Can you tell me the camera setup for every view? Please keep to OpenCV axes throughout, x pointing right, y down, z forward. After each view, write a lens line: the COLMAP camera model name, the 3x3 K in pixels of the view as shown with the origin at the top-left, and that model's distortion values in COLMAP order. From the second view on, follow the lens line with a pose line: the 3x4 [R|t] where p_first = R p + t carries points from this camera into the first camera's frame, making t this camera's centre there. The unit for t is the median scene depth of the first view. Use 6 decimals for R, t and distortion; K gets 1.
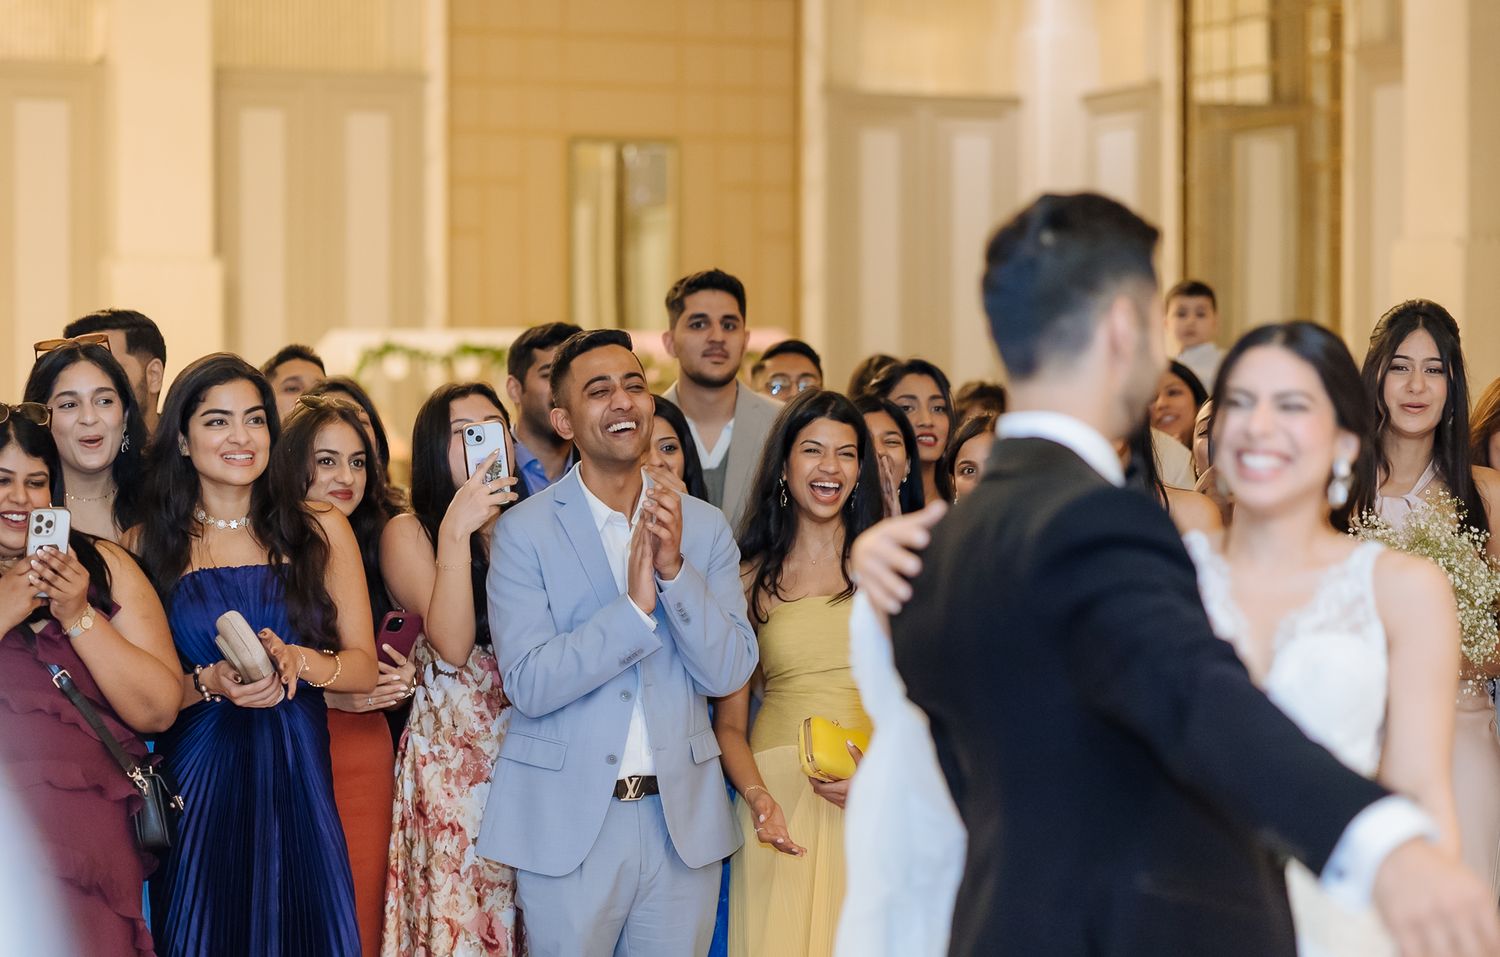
lens RADIAL K [[3727.5, 0, 745.1], [0, 3727.5, 474.5], [0, 0, 1]] dist [0.077161, 0.000000]
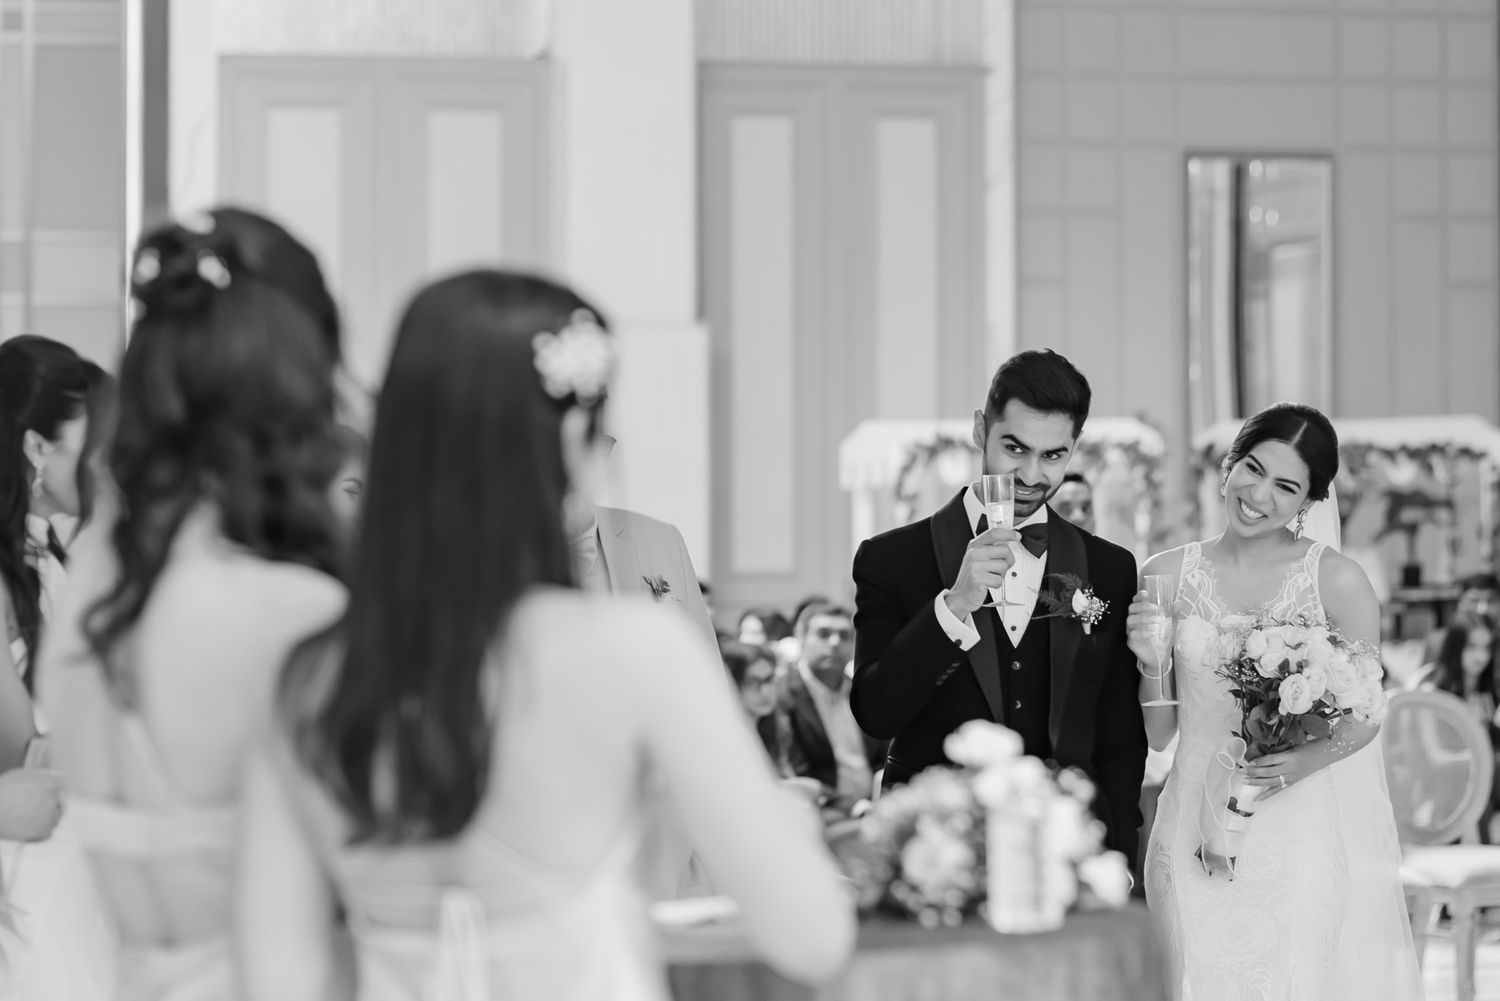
lens RADIAL K [[3764.6, 0, 750.8], [0, 3764.6, 500.3], [0, 0, 1]] dist [-0.000492, 0.000000]
pose [[0.992062, -0.005421, -0.125636, -0.037204], [0.006457, 0.999948, 0.007846, -0.026351], [0.125587, -0.008595, 0.992045, 0.241020]]
